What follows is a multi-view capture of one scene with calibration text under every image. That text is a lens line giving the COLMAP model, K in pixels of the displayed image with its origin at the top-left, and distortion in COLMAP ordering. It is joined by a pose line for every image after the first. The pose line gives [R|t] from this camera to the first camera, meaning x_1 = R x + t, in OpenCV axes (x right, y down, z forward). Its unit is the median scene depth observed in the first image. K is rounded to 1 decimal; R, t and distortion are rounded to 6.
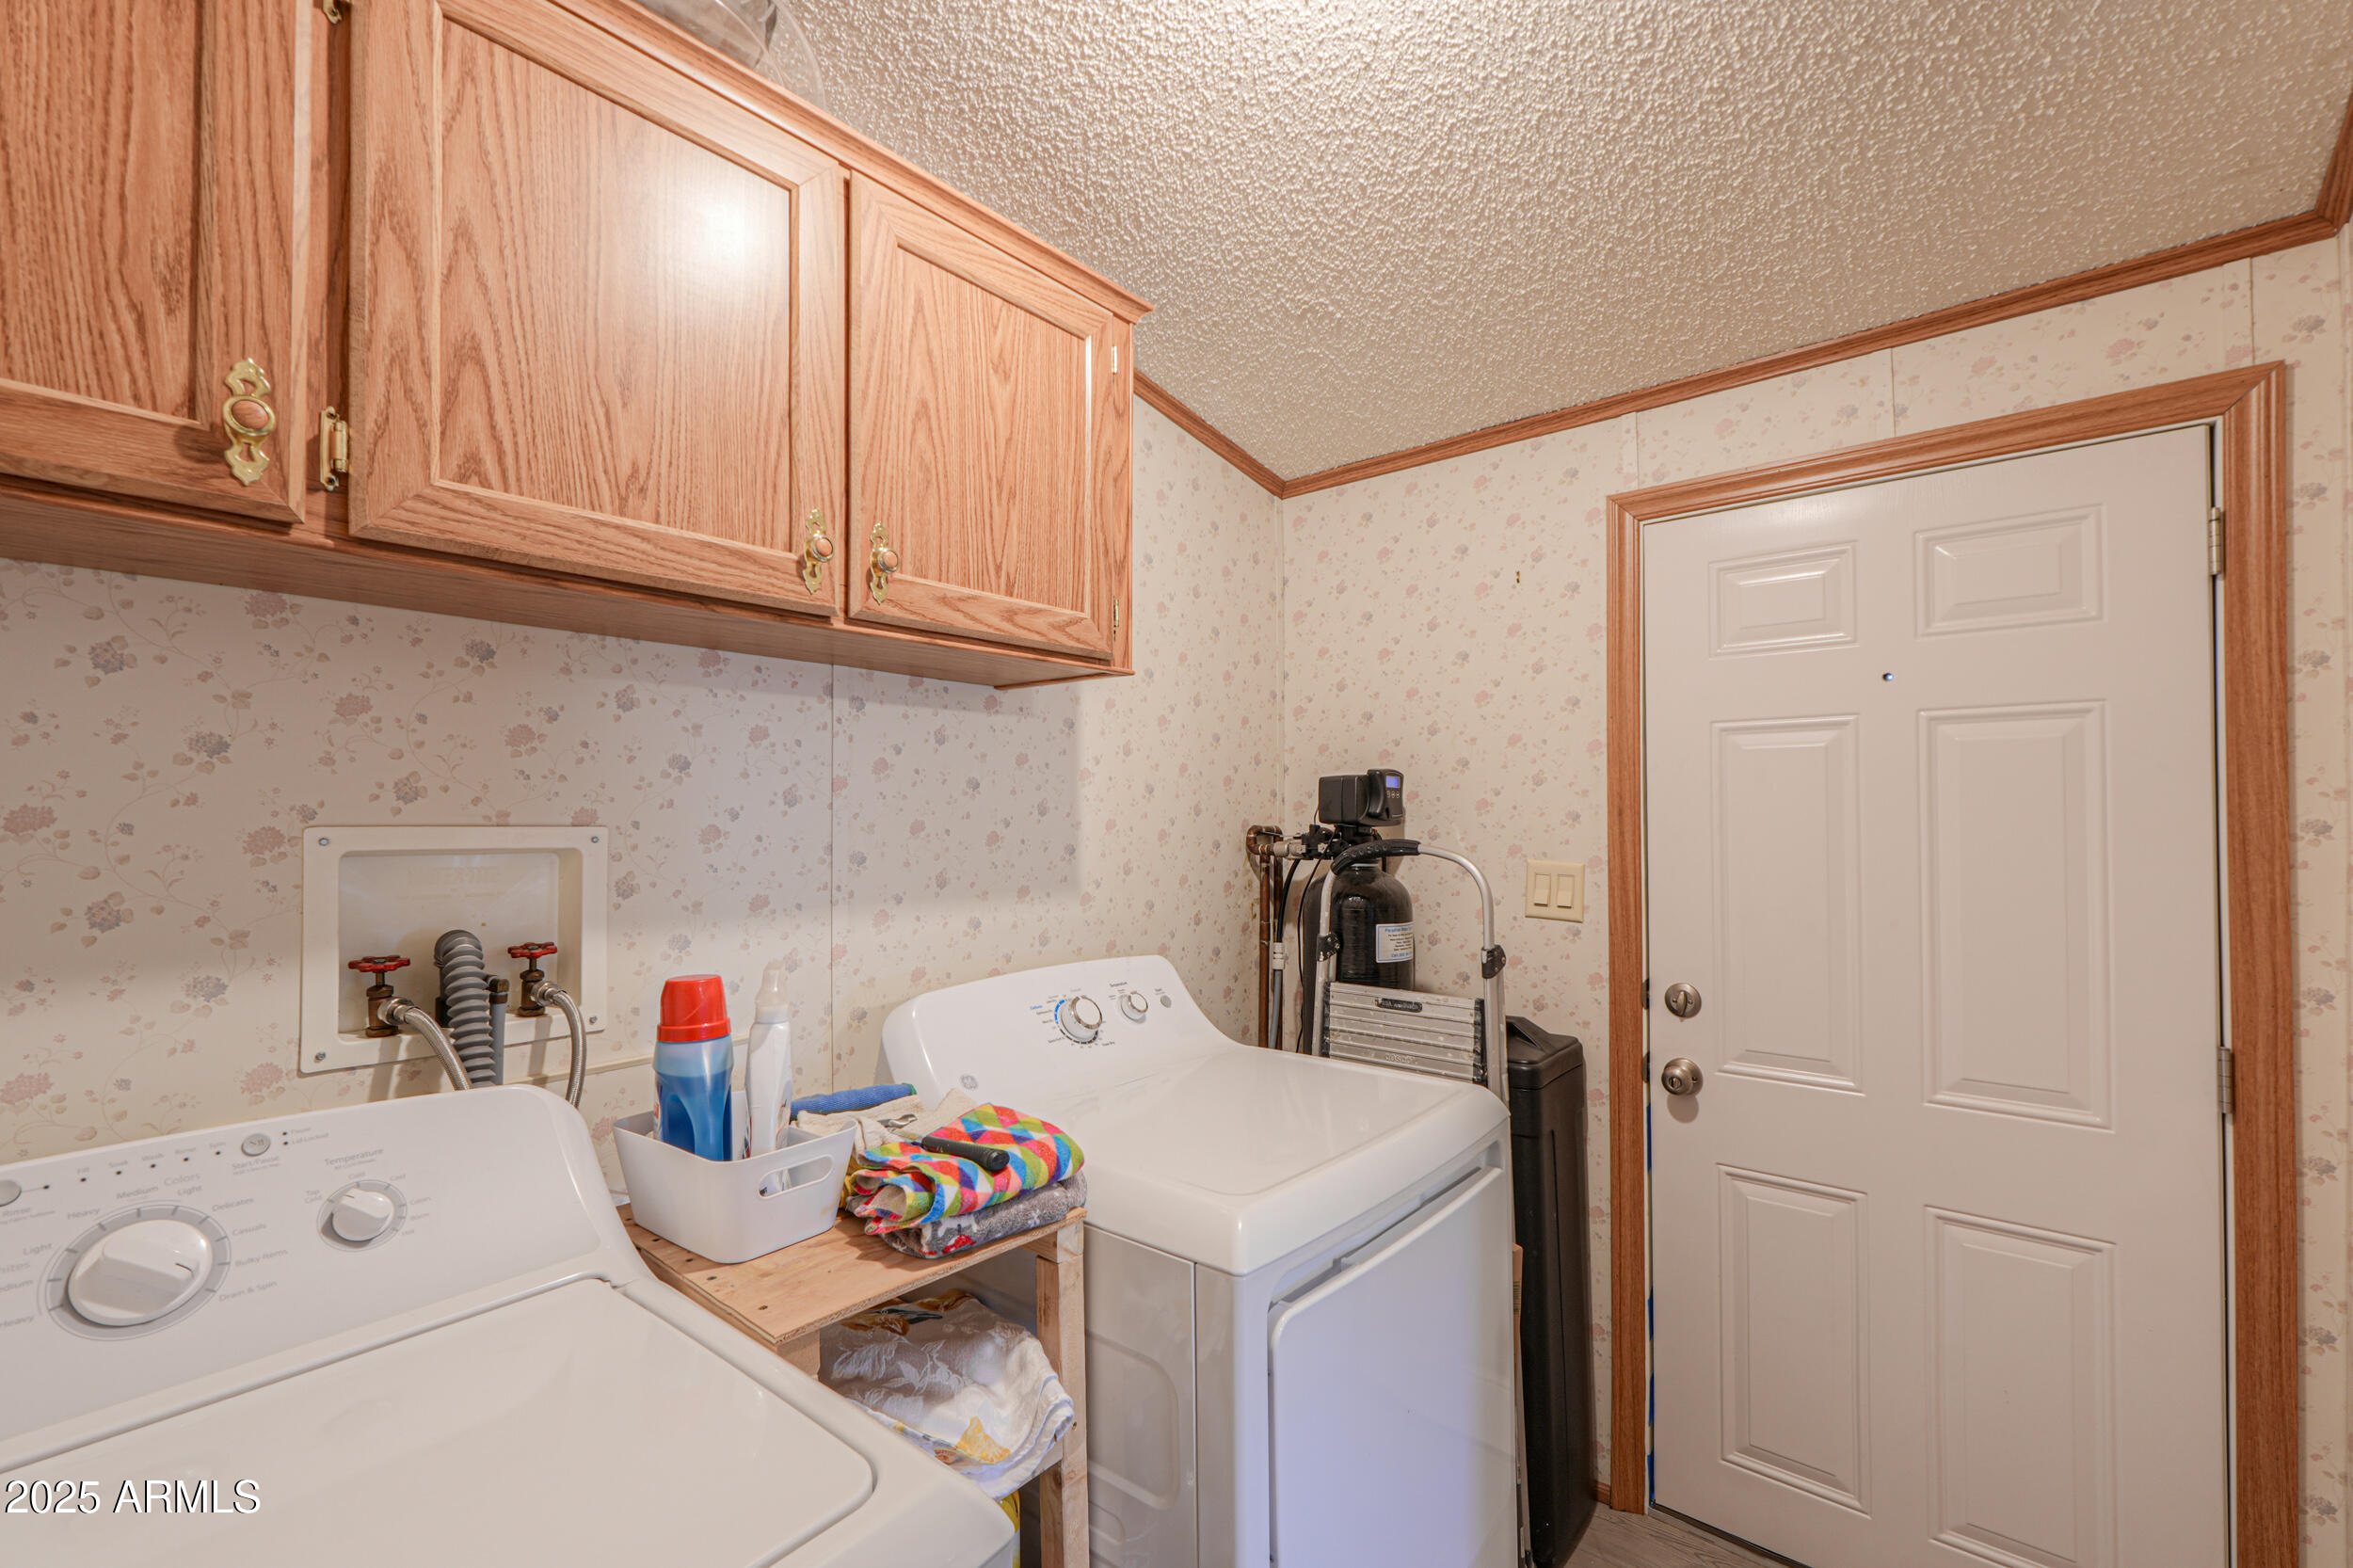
lens RADIAL K [[1005.7, 0, 1175.7], [0, 1005.7, 800.3], [0, 0, 1]] dist [-0.001629, -0.000292]
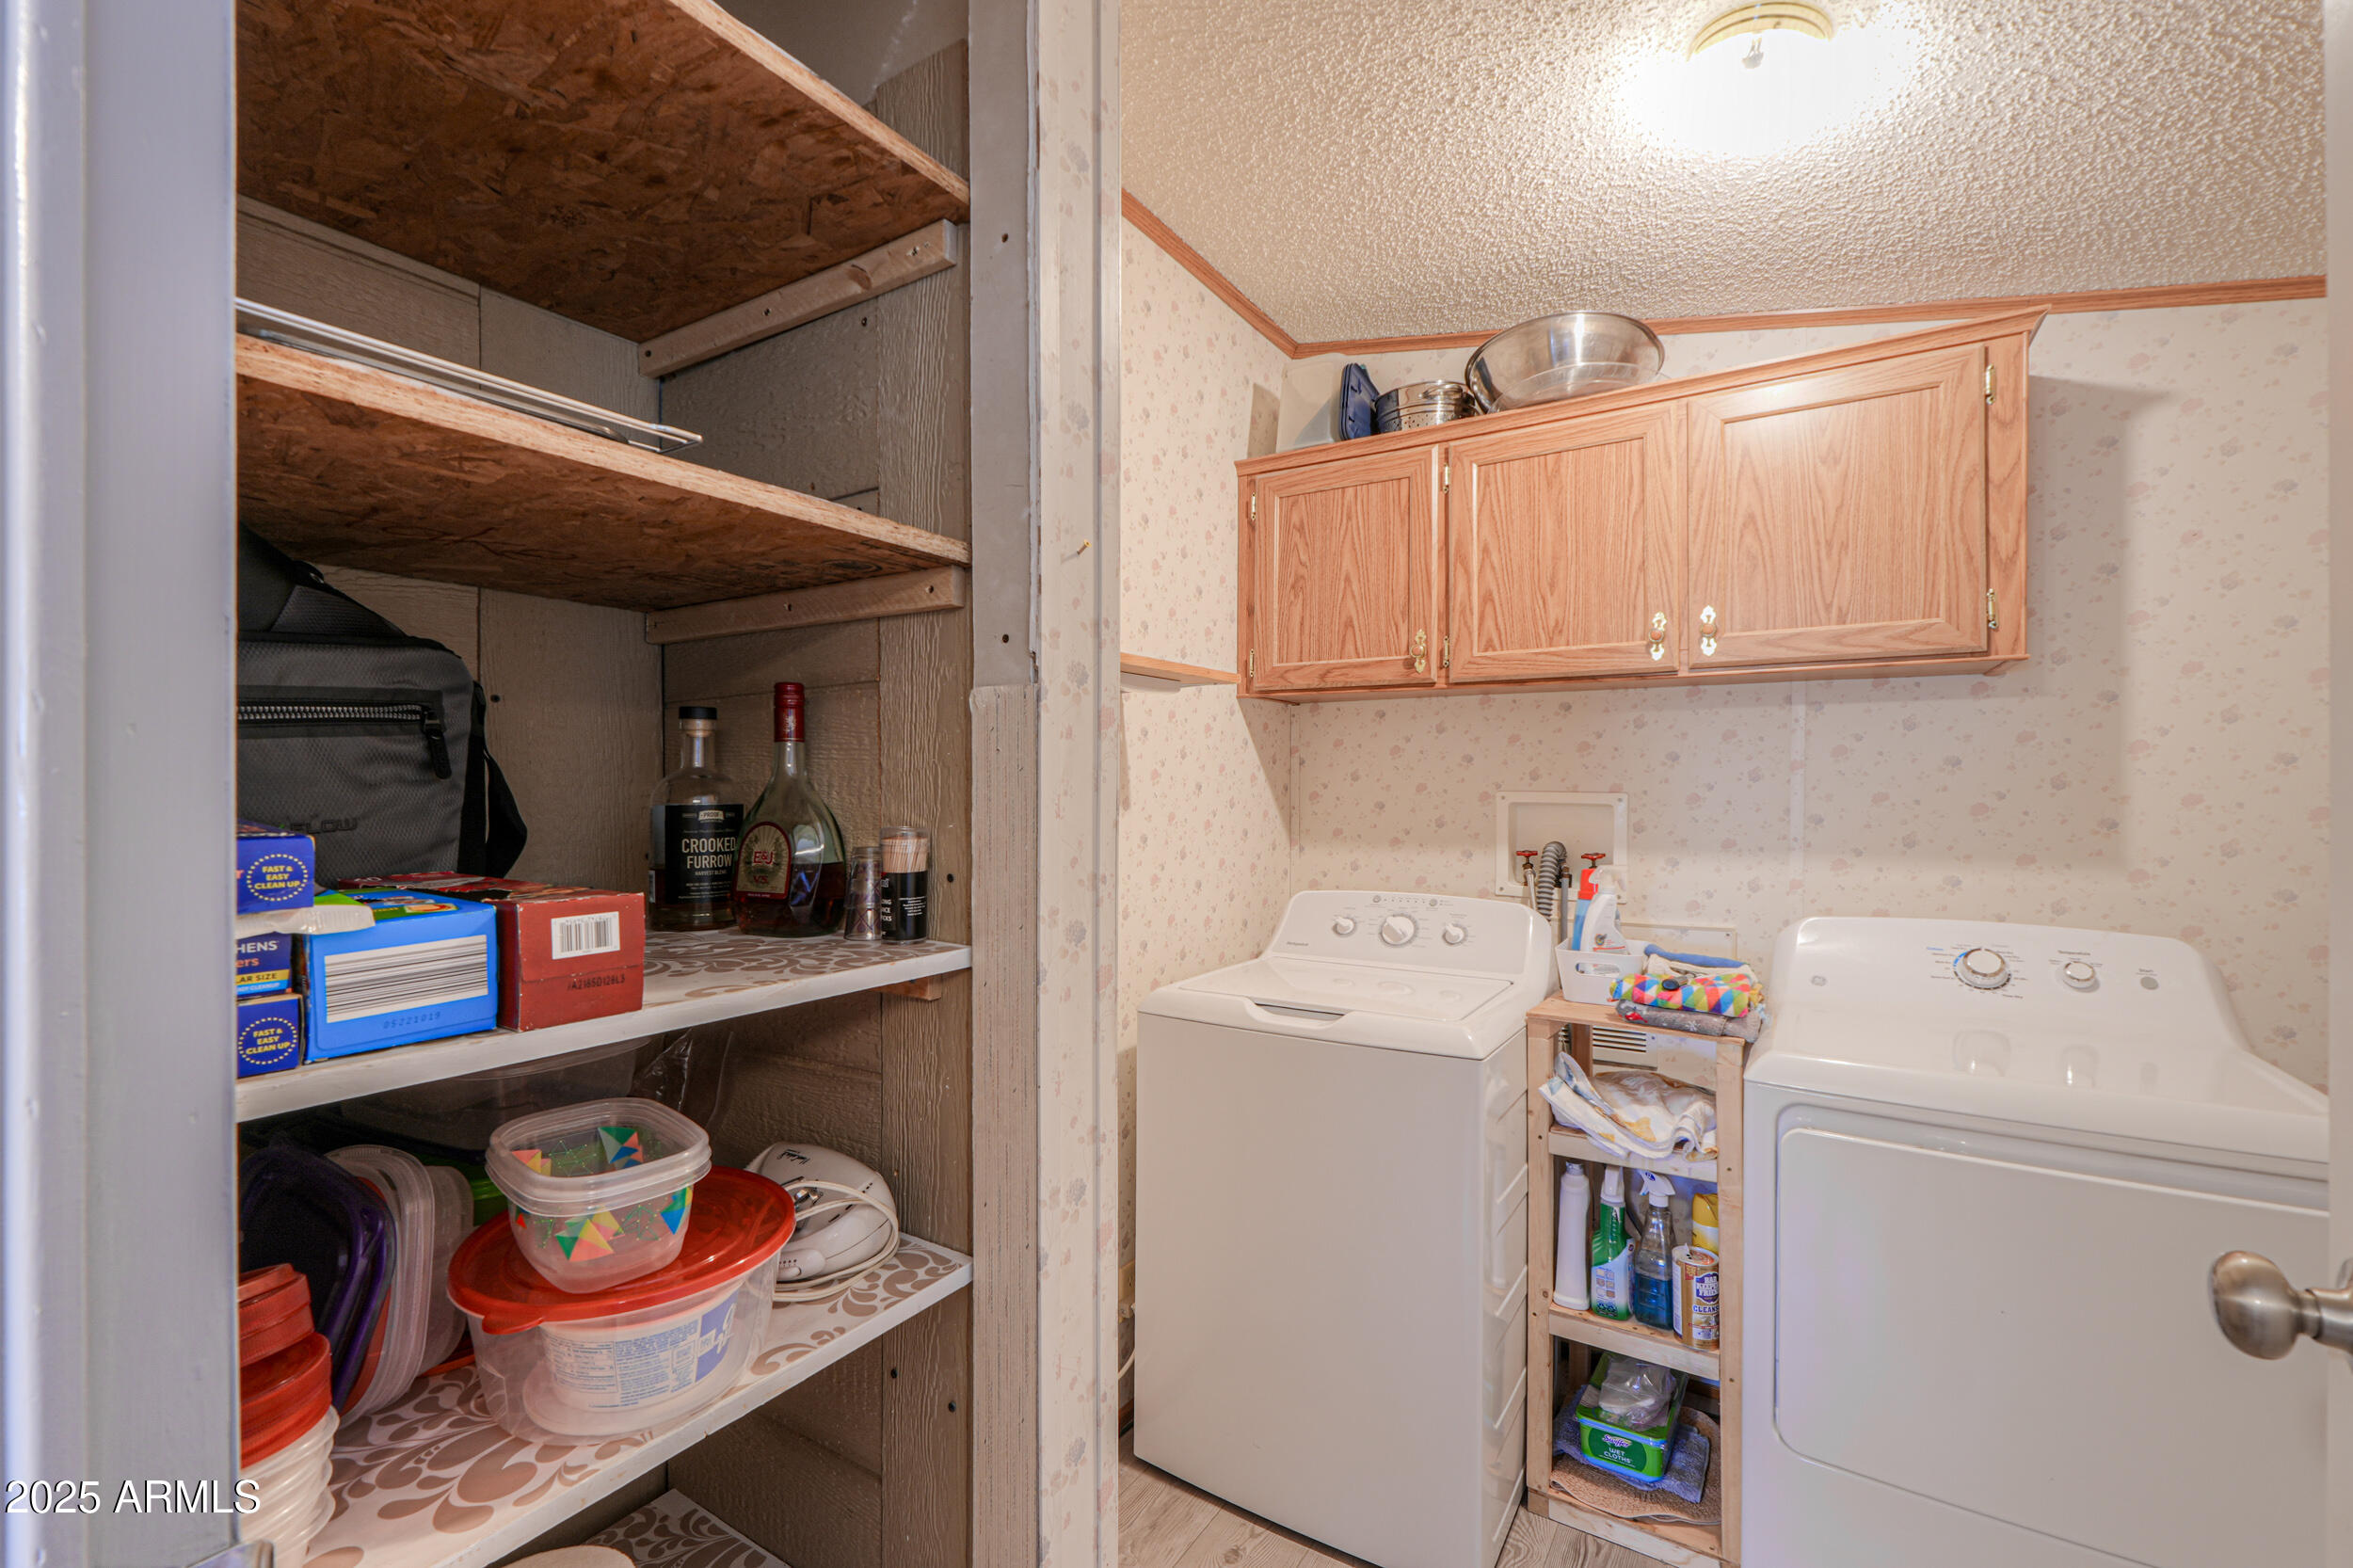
lens RADIAL K [[1005.7, 0, 1172.8], [0, 1005.7, 788.1], [0, 0, 1]] dist [-0.001629, -0.000292]
pose [[0.140382, 0.002726, -0.990094, 1.133056], [0.010859, 0.999932, 0.004293, -0.000113], [0.990038, -0.011354, 0.140343, -0.077840]]
